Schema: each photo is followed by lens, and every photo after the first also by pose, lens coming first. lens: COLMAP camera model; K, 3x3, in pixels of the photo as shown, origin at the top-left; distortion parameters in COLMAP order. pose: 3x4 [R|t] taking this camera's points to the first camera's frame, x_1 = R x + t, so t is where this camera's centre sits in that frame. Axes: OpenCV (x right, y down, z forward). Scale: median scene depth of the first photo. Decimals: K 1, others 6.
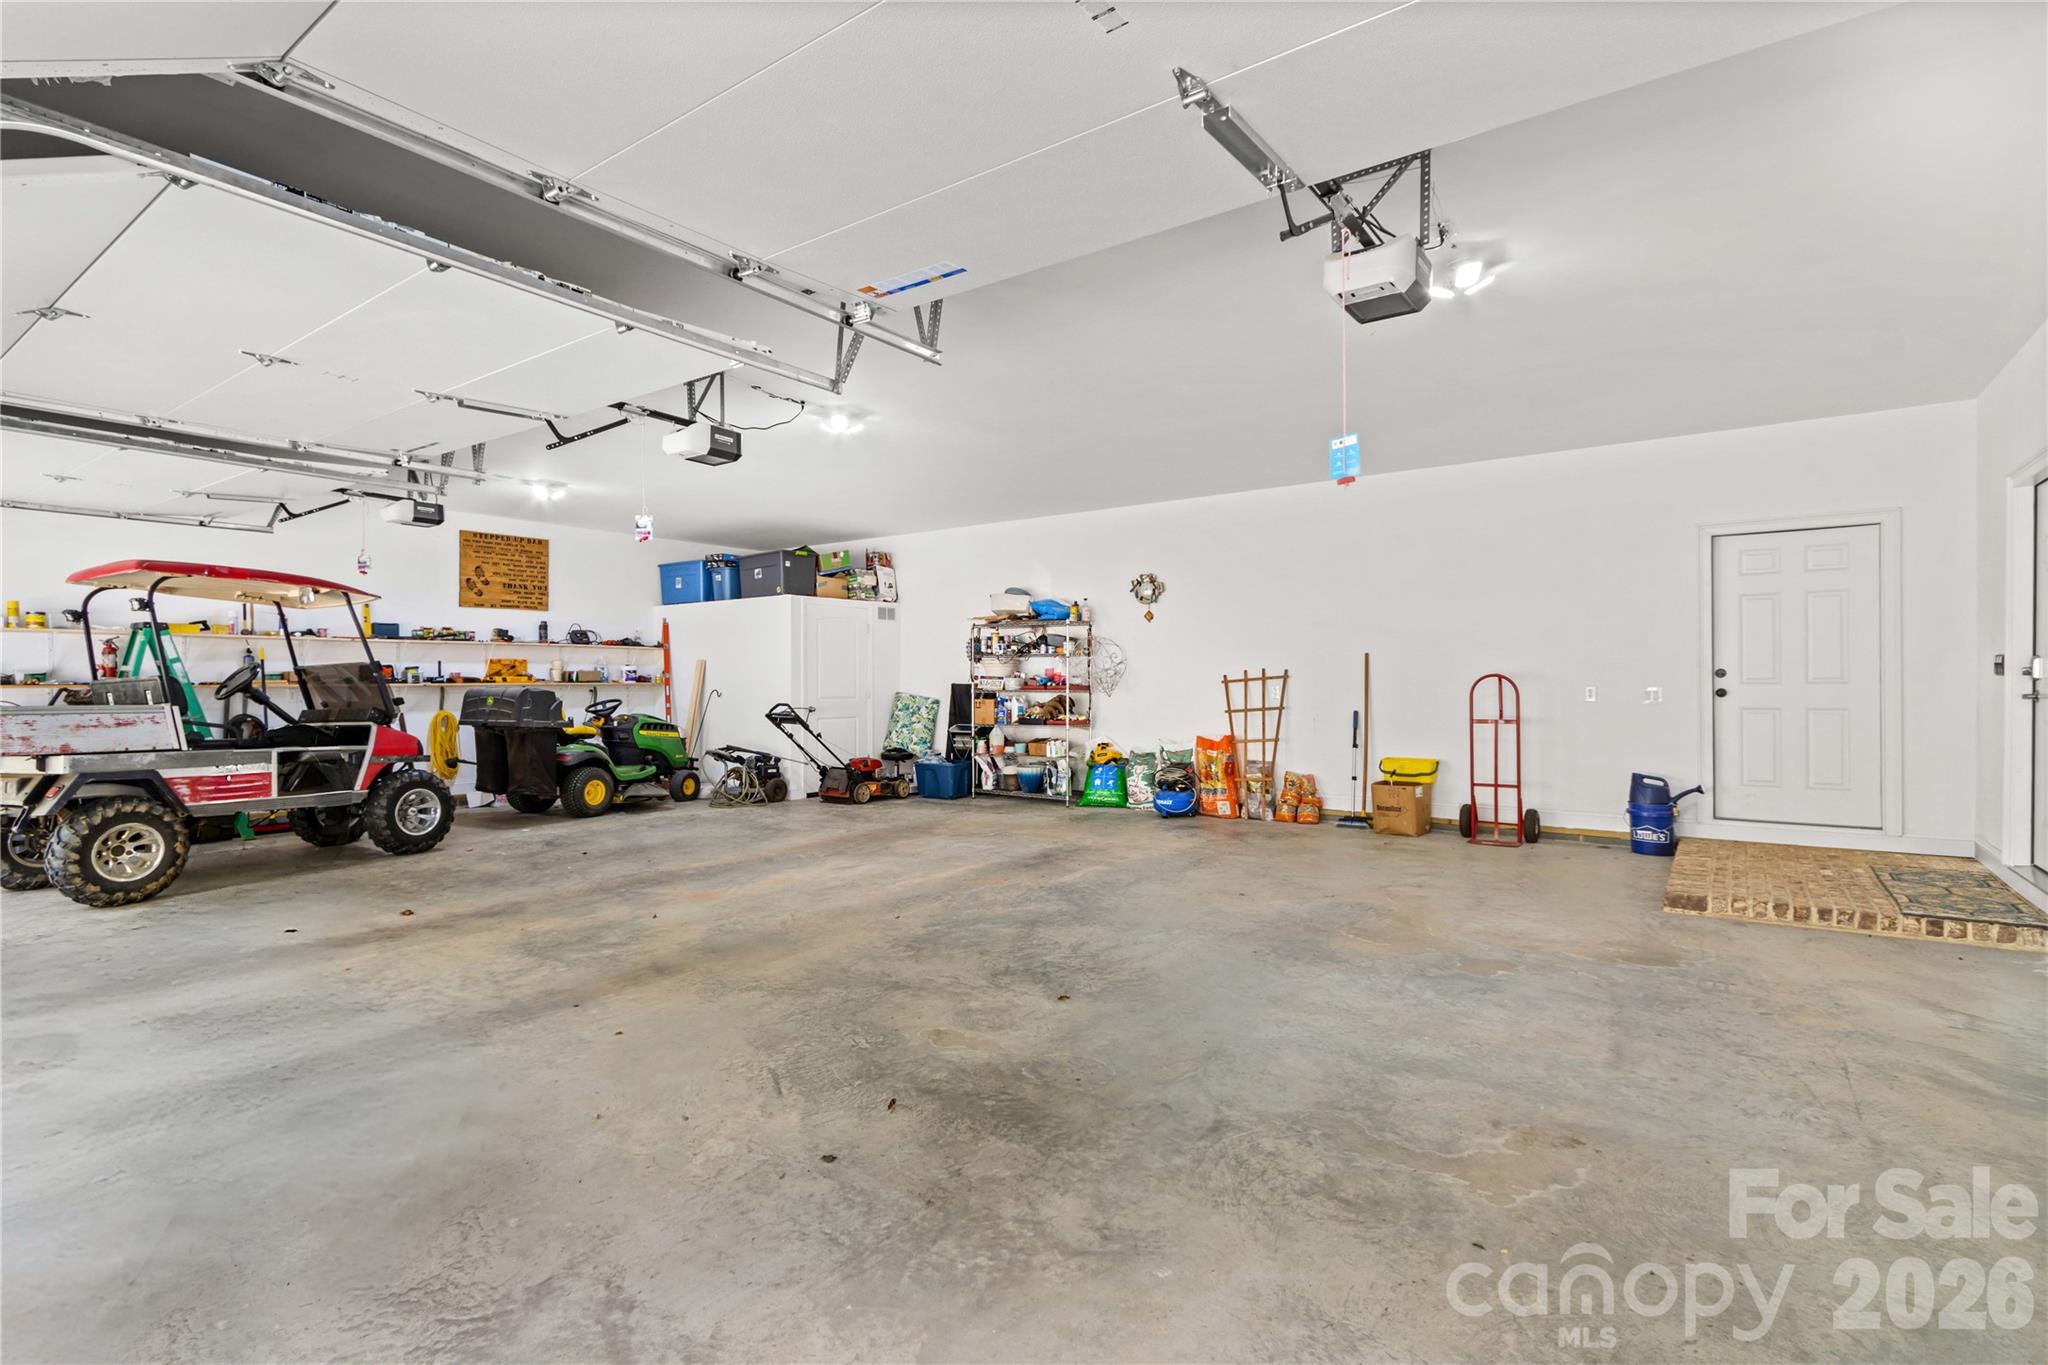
lens RADIAL K [[955.3, 0, 1024.0], [0, 955.3, 682.5], [0, 0, 1]] dist [0.003974, -0.001223]
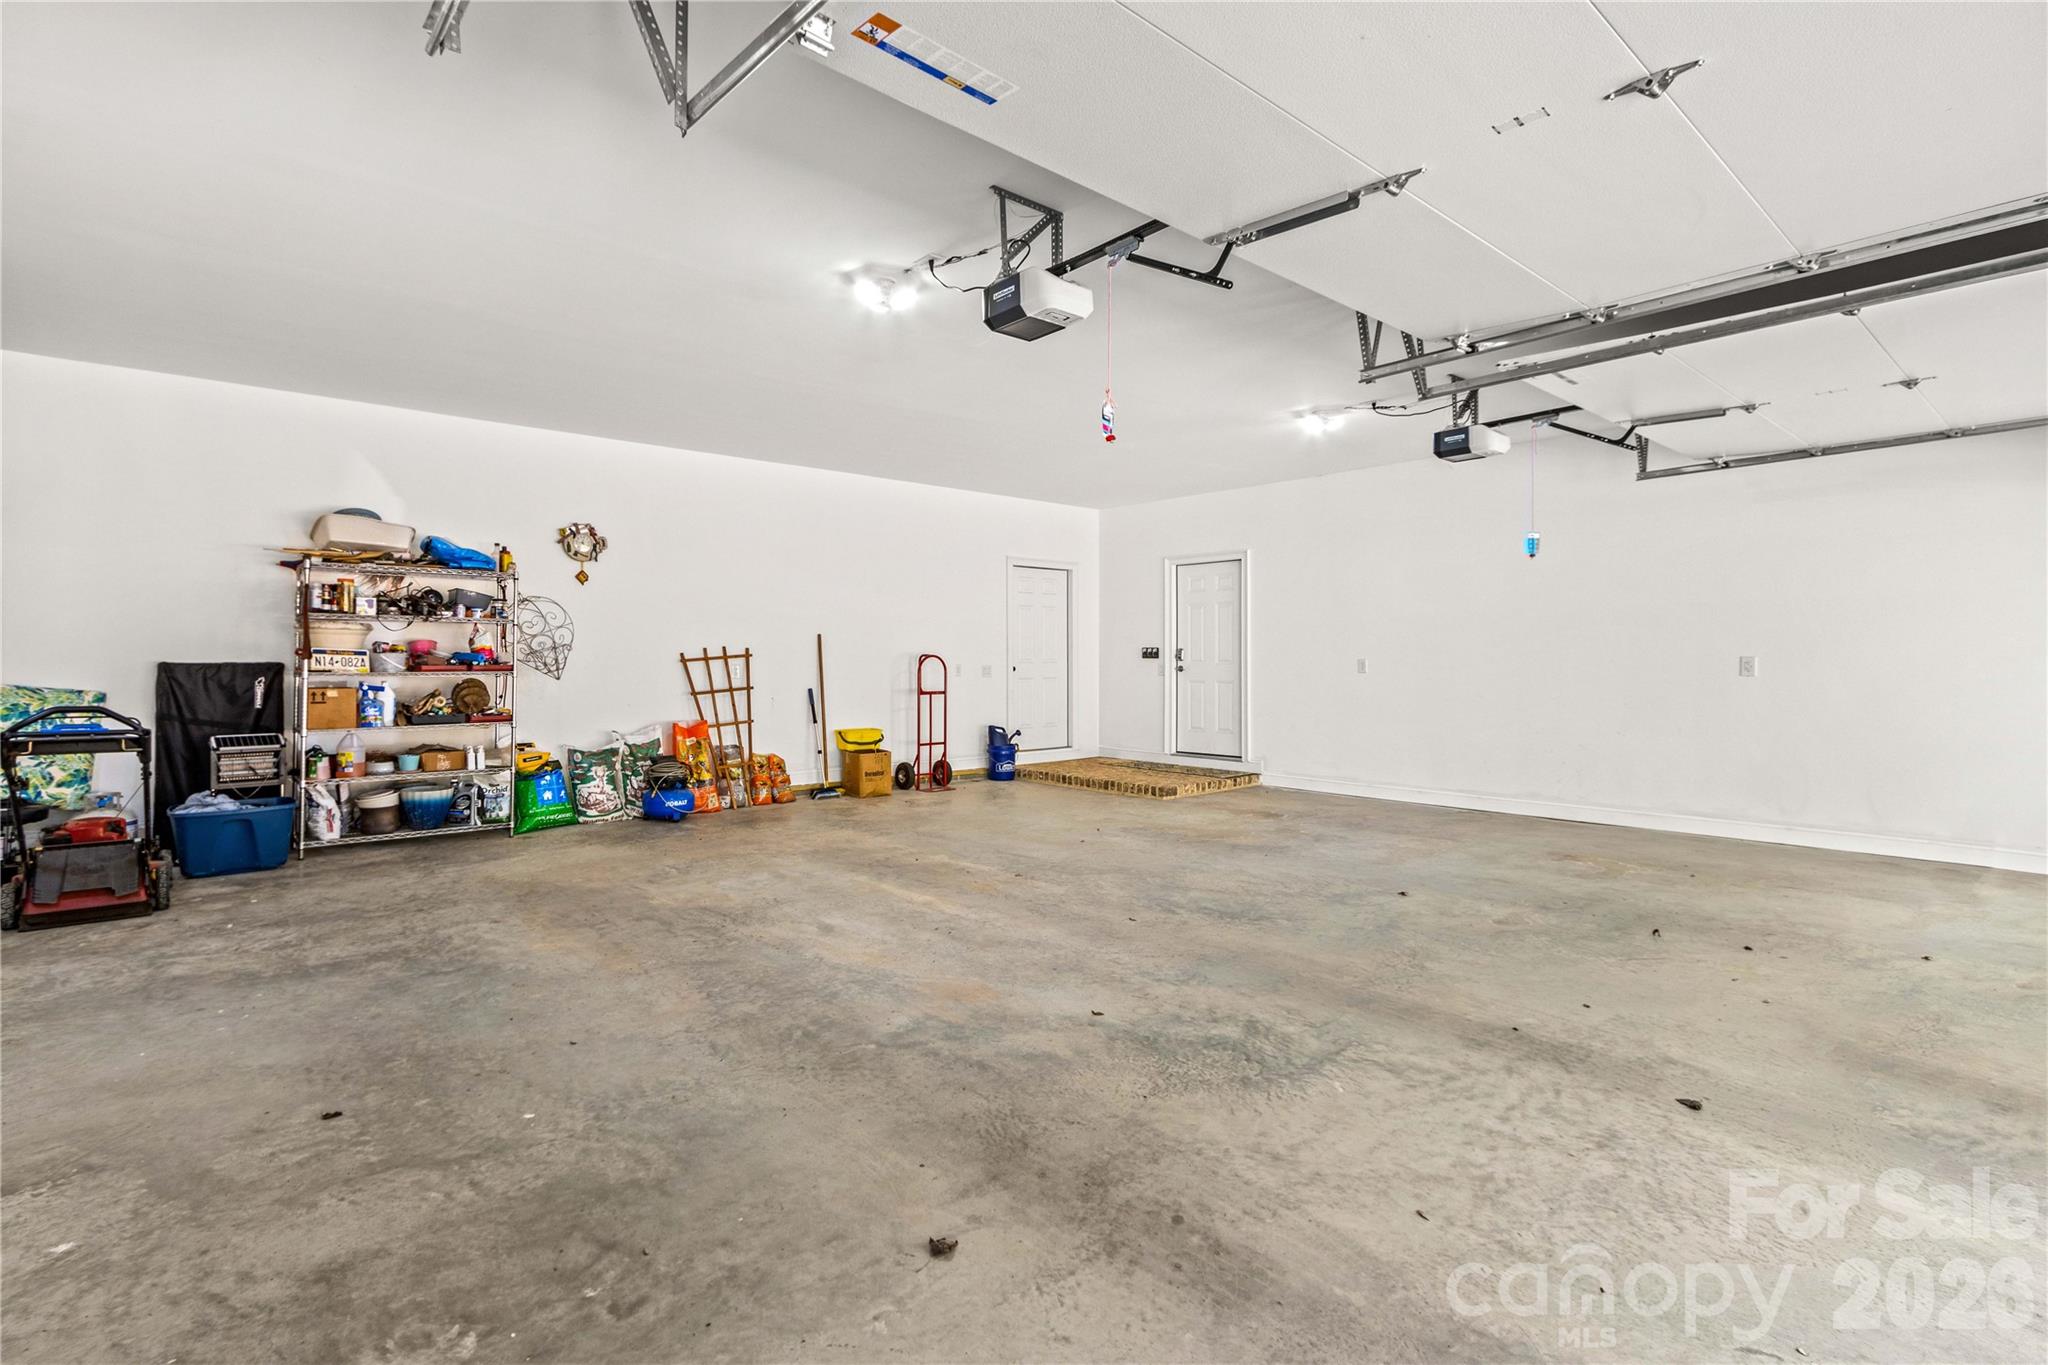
lens RADIAL K [[951.5, 0, 999.1], [0, 951.5, 659.9], [0, 0, 1]] dist [0.021110, -0.000440]
pose [[0.241845, 0.002202, 0.970312, -0.604871], [-0.002897, 0.999995, -0.001547, -0.000863], [-0.970311, -0.002436, 0.241850, 0.521511]]
